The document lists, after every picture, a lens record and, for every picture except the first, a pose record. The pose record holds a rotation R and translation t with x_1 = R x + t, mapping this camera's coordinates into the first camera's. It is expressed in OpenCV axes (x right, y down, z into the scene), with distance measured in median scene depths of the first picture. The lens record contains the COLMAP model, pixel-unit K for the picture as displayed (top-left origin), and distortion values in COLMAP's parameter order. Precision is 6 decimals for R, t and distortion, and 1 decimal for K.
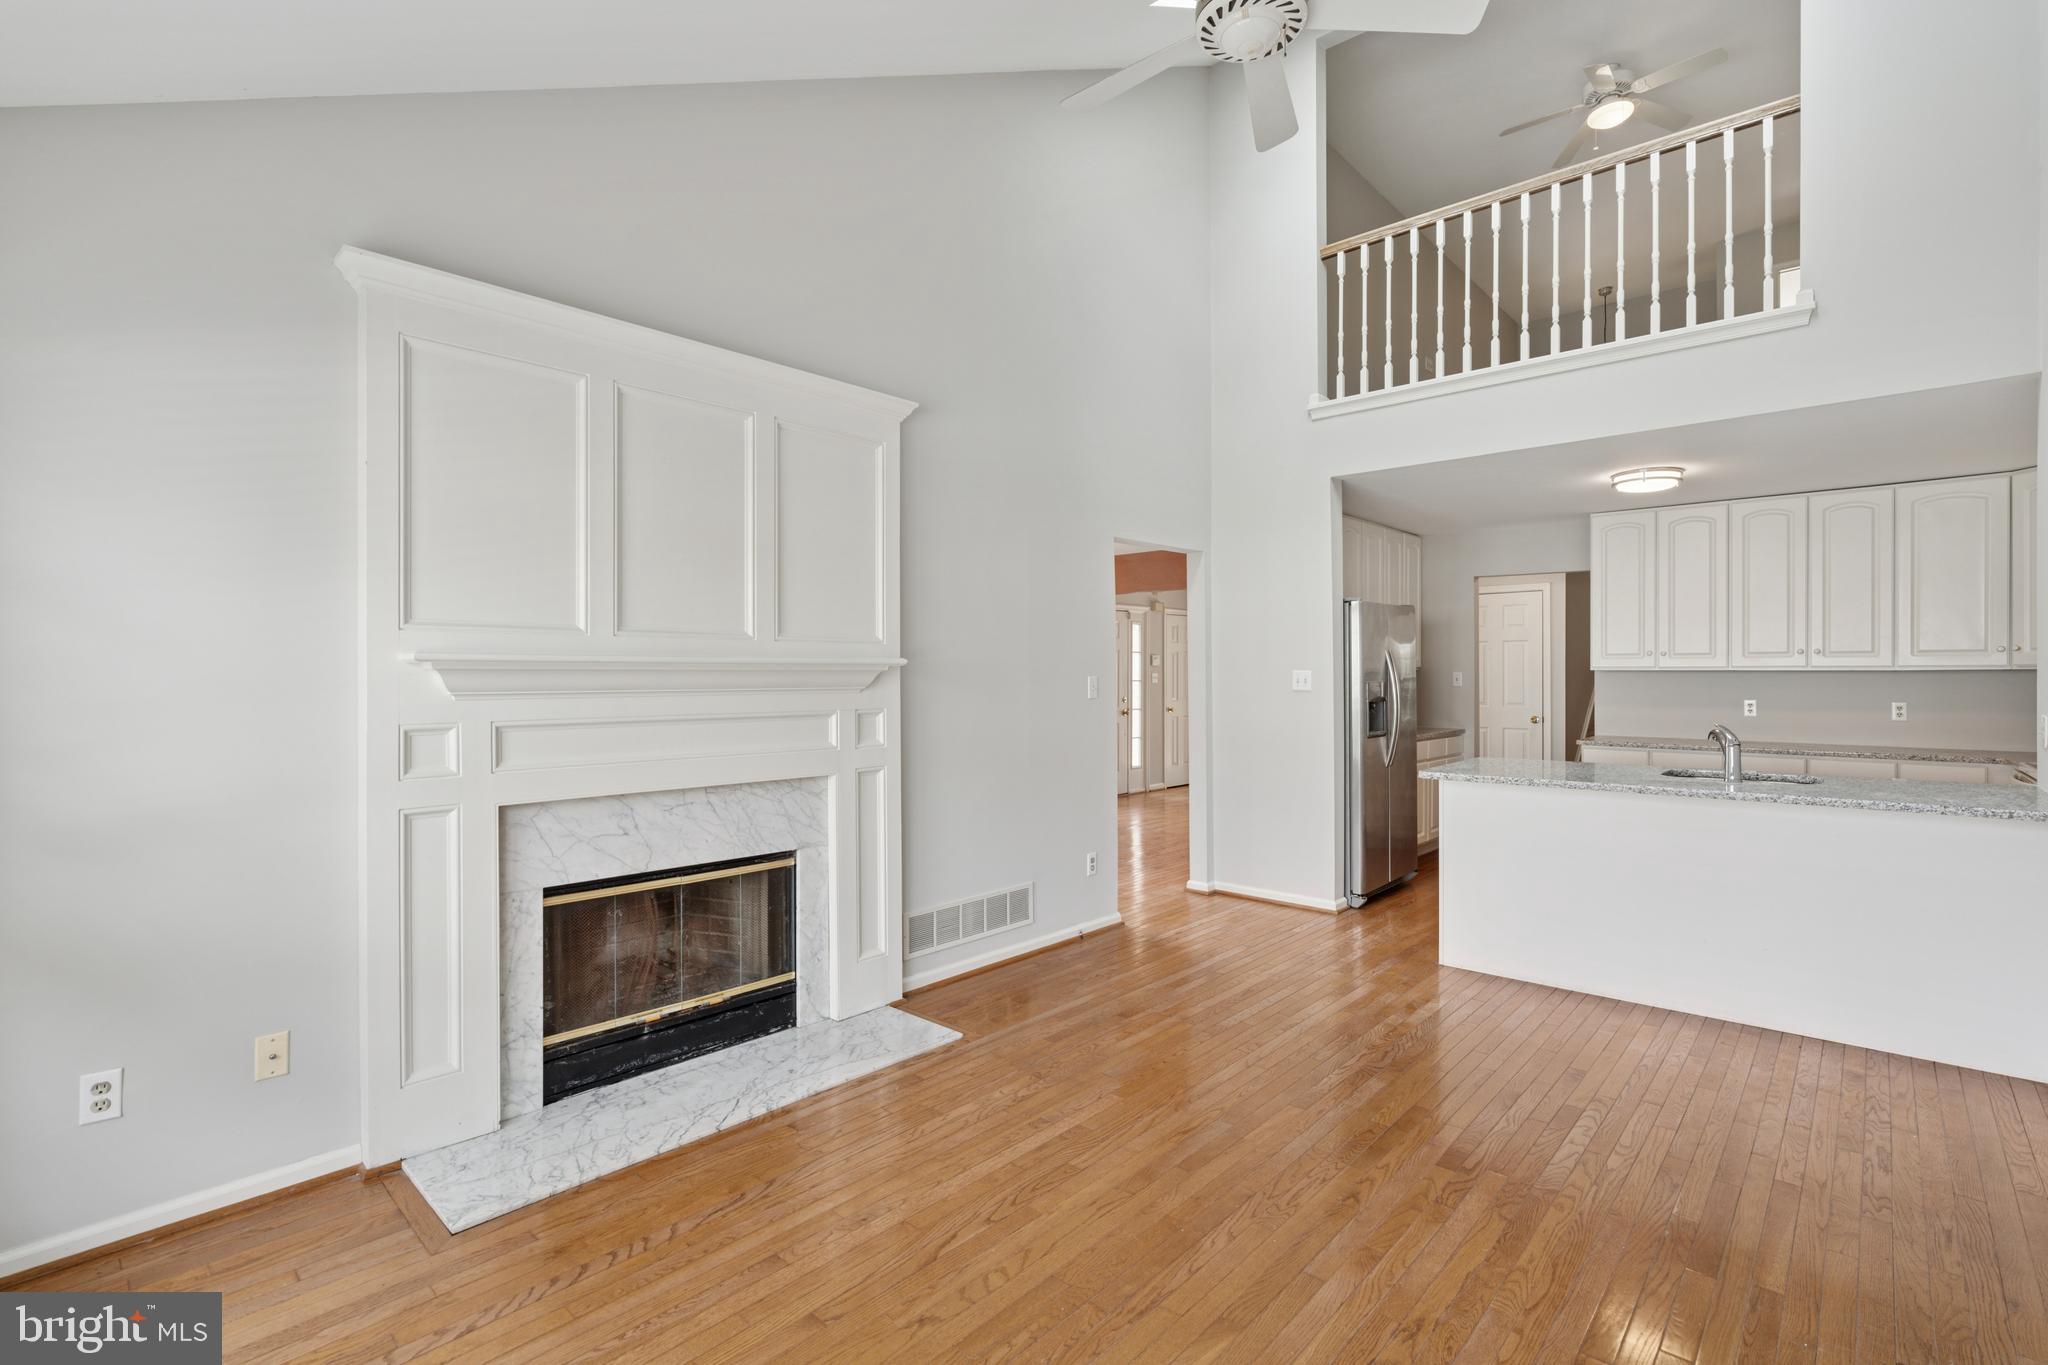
lens RADIAL K [[936.6, 0, 1019.4], [0, 936.6, 691.5], [0, 0, 1]] dist [-0.000773, 0.000844]
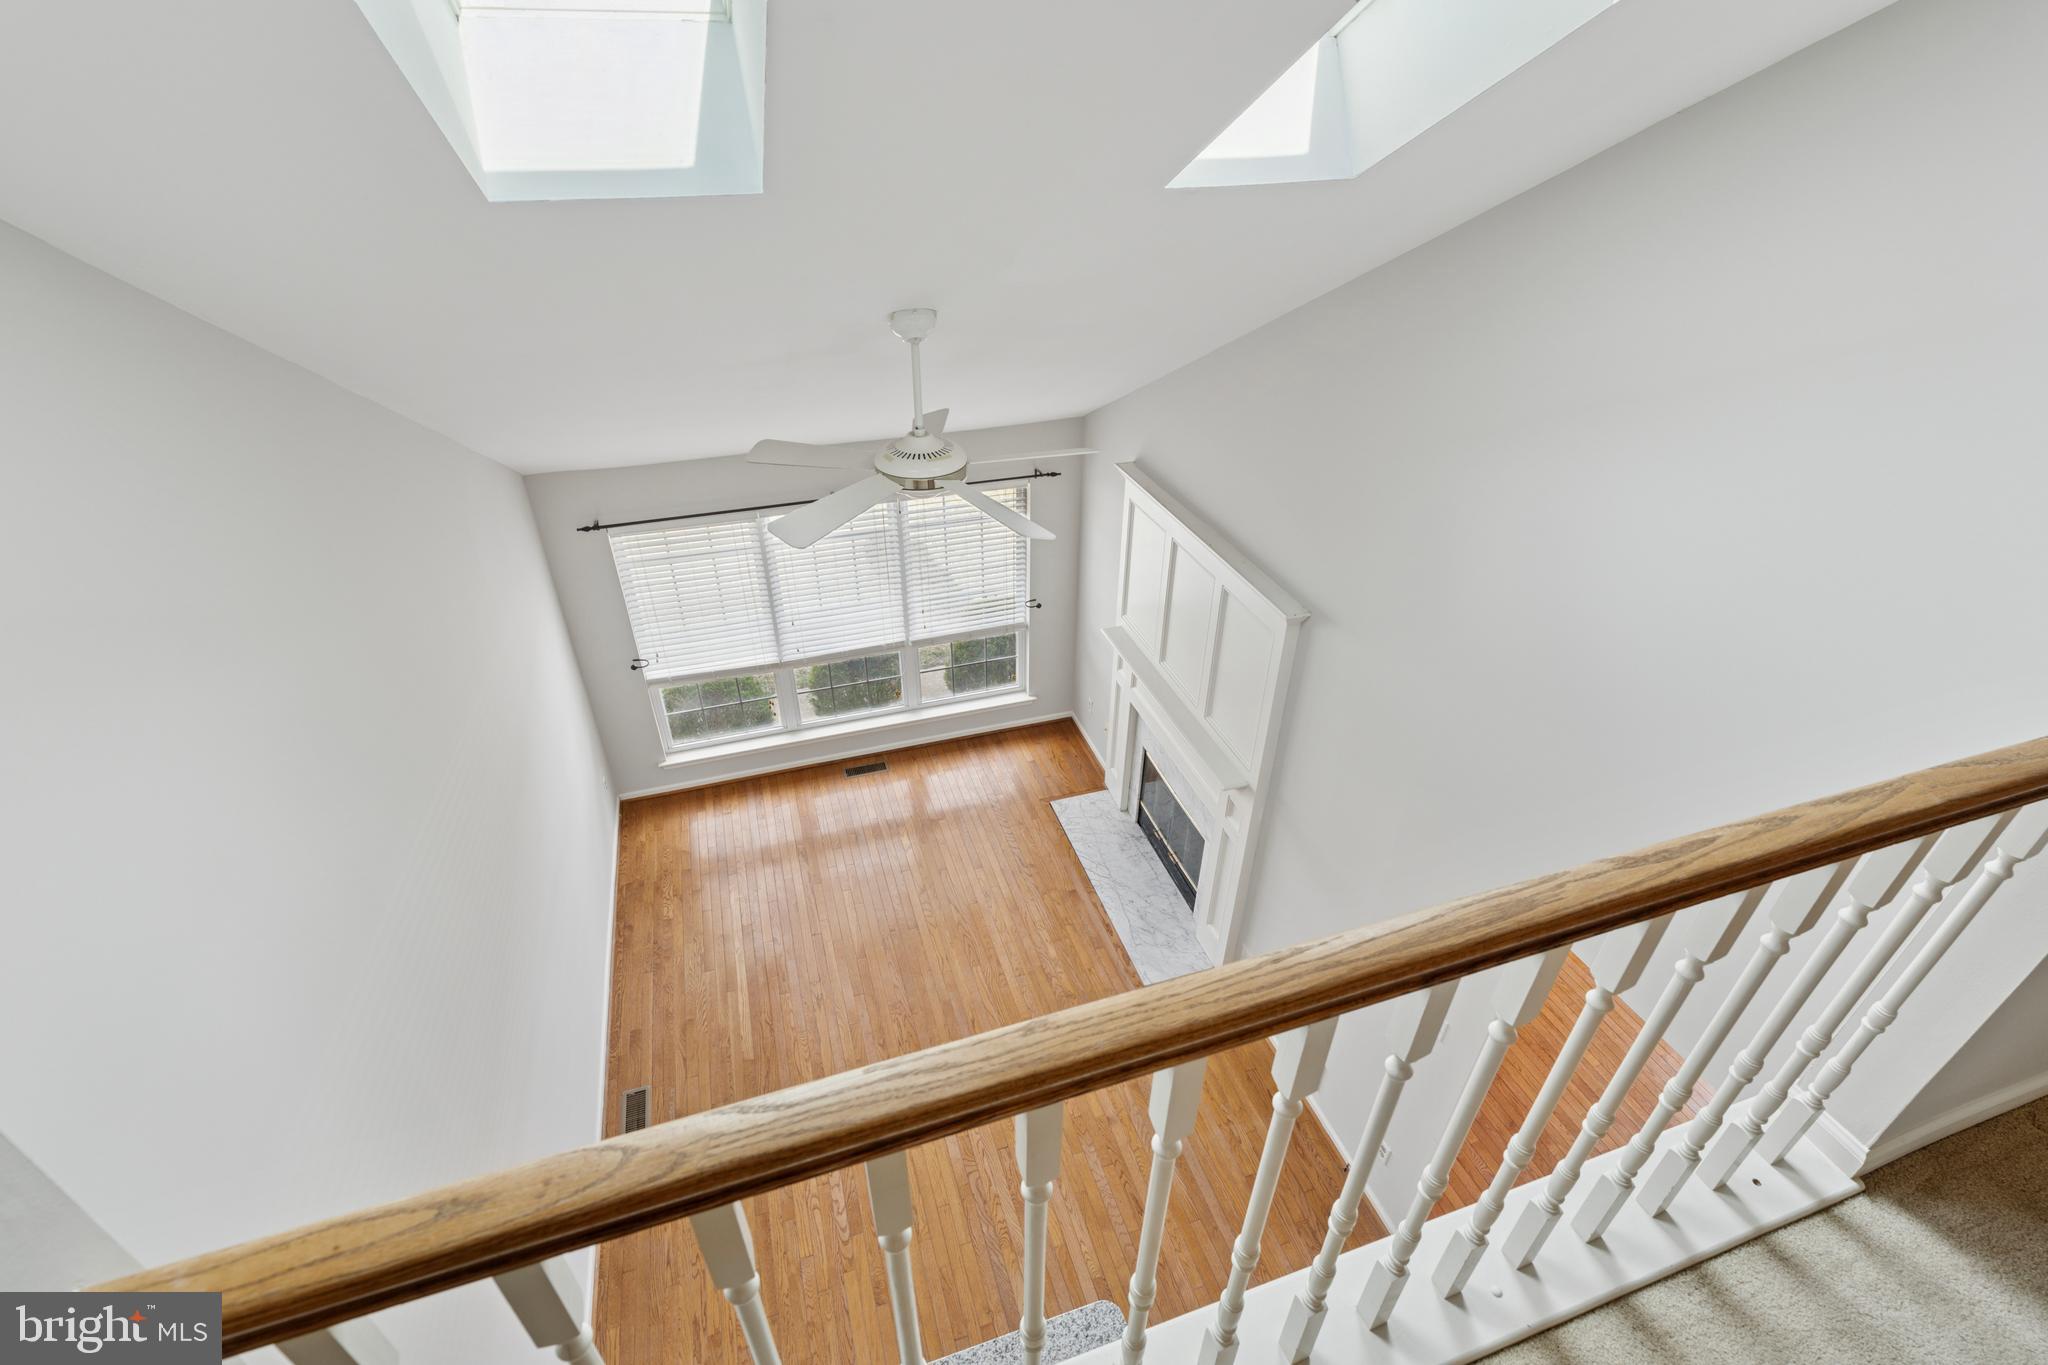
lens RADIAL K [[938.7, 0, 1028.5], [0, 938.7, 674.1], [0, 0, 1]] dist [0.002368, 0.000918]
pose [[-0.491215, 0.475426, -0.729847, 0.966683], [-0.008154, 0.835359, 0.549645, -0.962663], [0.871000, 0.275945, -0.406464, 1.374284]]
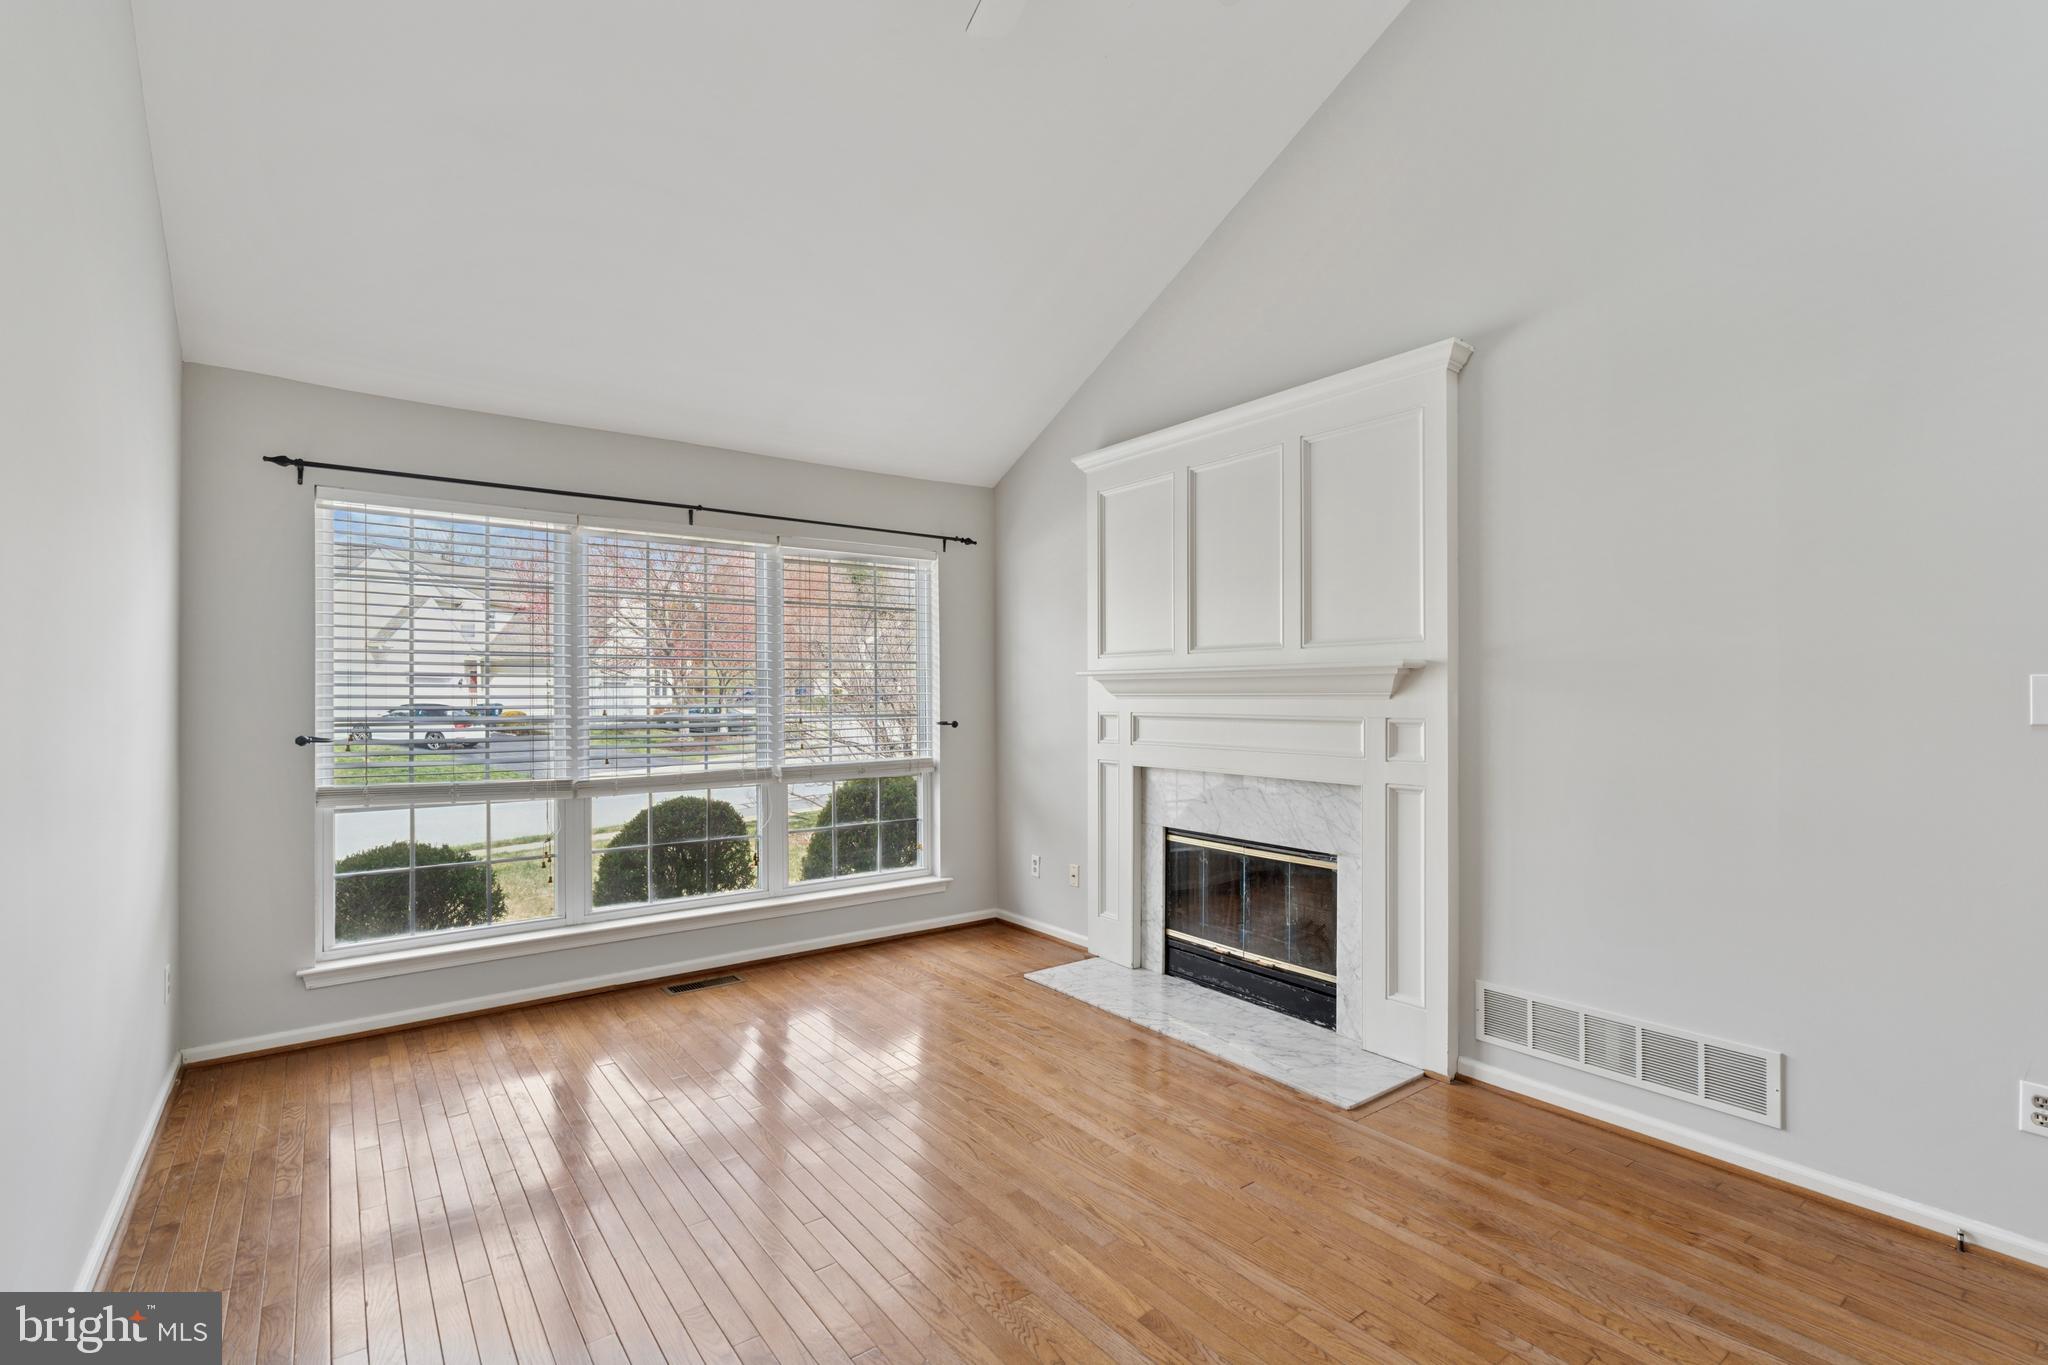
lens RADIAL K [[936.6, 0, 1019.4], [0, 936.6, 691.5], [0, 0, 1]] dist [-0.000773, 0.000844]
pose [[-0.180827, 0.004777, -0.983503, 0.847241], [-0.008706, 0.999941, 0.006458, -0.010021], [0.983476, 0.009730, -0.180775, 0.887927]]
